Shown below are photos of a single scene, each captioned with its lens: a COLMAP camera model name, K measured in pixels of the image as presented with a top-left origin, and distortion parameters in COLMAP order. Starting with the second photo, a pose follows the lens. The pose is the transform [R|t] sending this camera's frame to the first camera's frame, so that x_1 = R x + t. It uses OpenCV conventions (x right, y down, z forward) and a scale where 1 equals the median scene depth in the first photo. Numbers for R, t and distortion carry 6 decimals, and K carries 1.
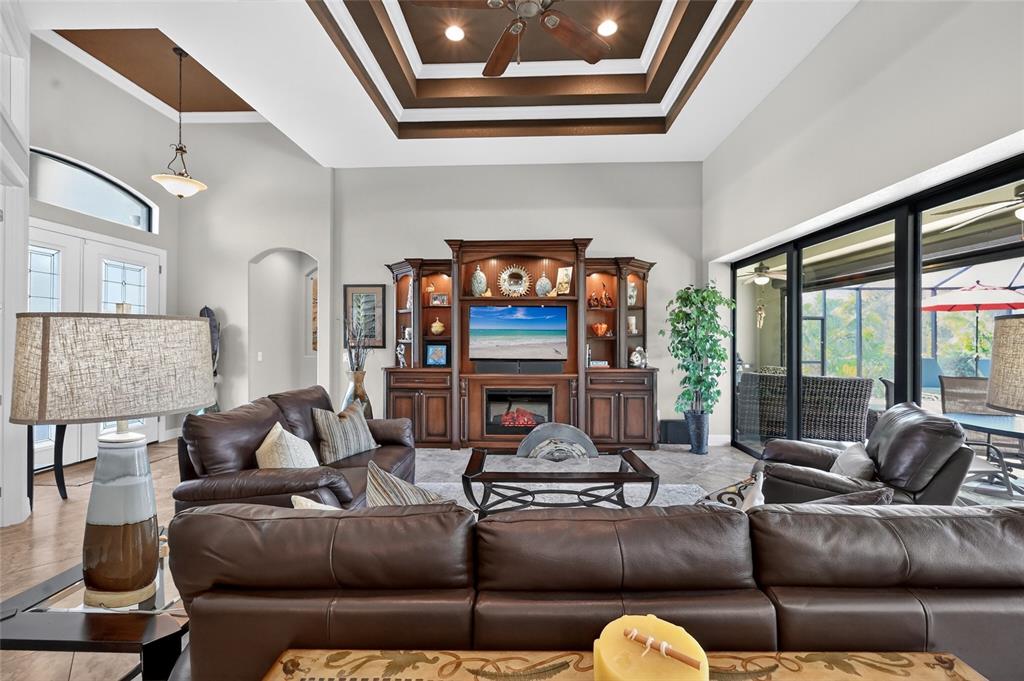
lens RADIAL K [[405.4, 0, 513.0], [0, 405.4, 338.7], [0, 0, 1]] dist [-0.000349, -0.000117]
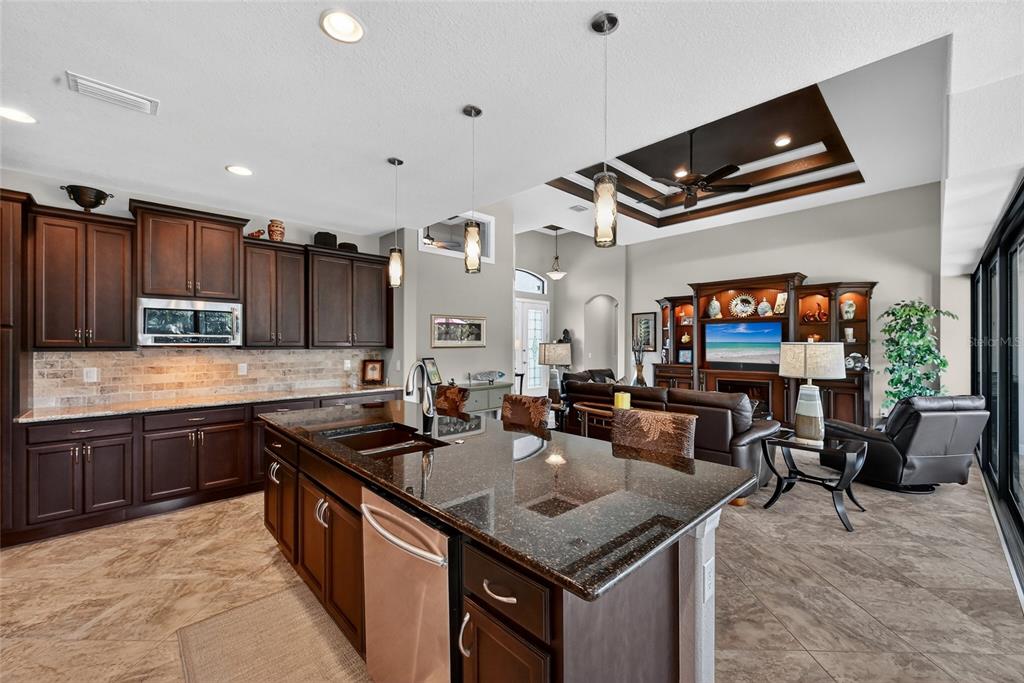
lens RADIAL K [[403.0, 0, 507.7], [0, 403.0, 342.1], [0, 0, 1]] dist [0.000778, 0.000006]
pose [[0.710352, -0.003583, -0.703837, 0.427304], [0.001748, 0.999993, -0.003326, -0.011331], [0.703844, 0.001133, 0.710354, -0.599167]]
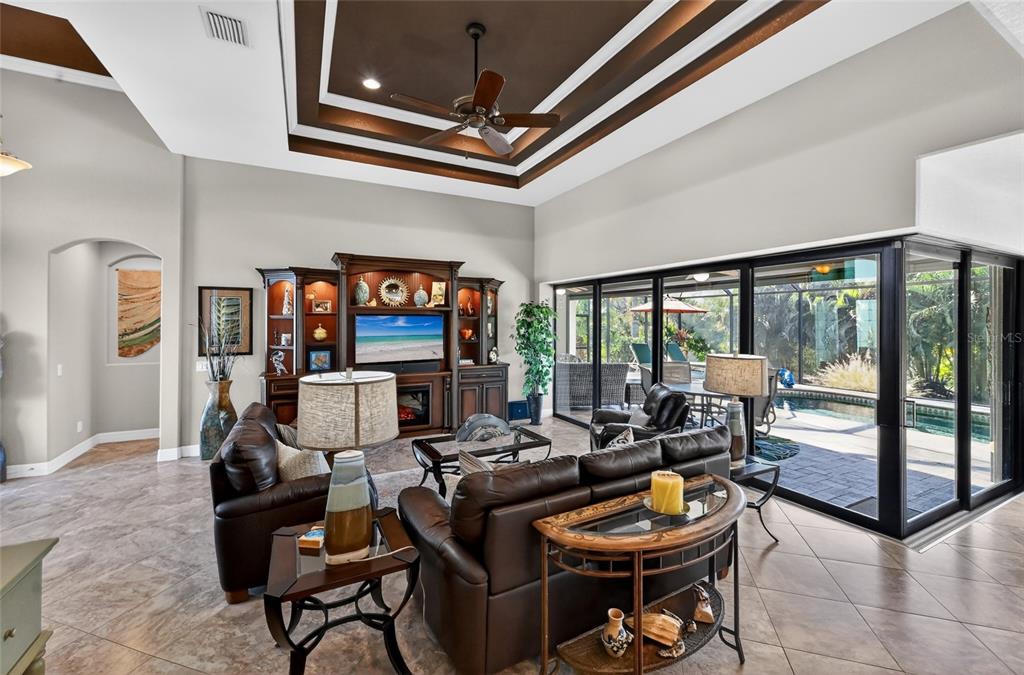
lens RADIAL K [[408.8, 0, 511.1], [0, 408.8, 322.3], [0, 0, 1]] dist [0.000083, 0.000049]
pose [[0.873248, 0.001489, 0.487273, -0.274940], [-0.002881, 0.999994, 0.002107, -0.061953], [-0.487267, -0.003244, 0.873247, -0.155018]]
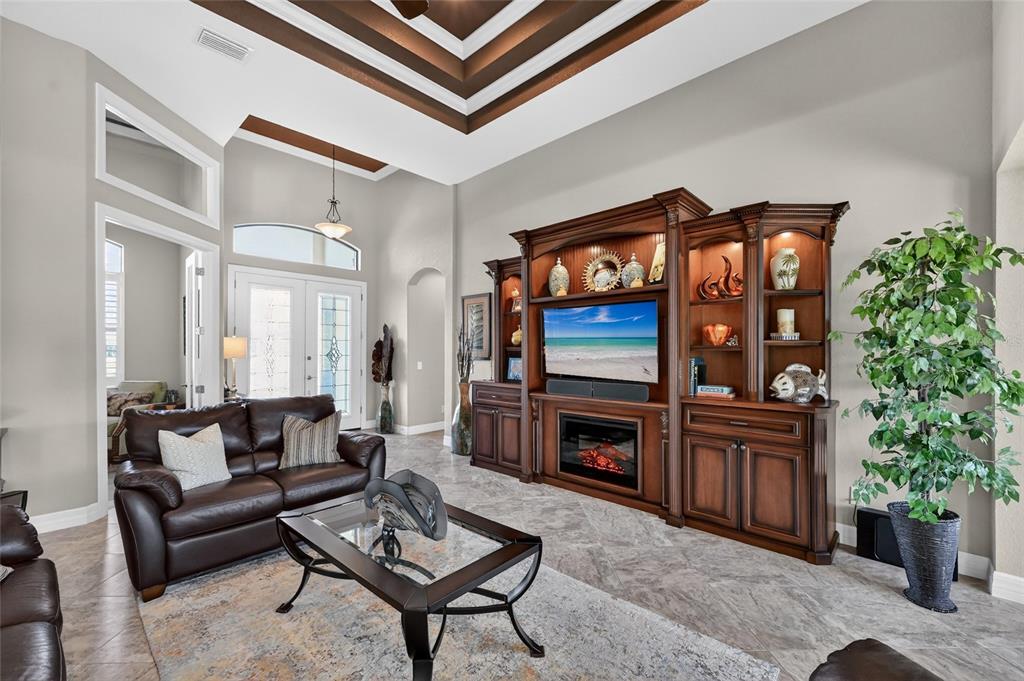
lens RADIAL K [[413.8, 0, 511.8], [0, 413.8, 351.2], [0, 0, 1]] dist [0.000097, 0.000077]
pose [[0.751864, 0.001003, -0.659317, 0.393103], [-0.001129, 0.999999, 0.000234, 0.002815], [0.659317, 0.000568, 0.751865, 0.331936]]
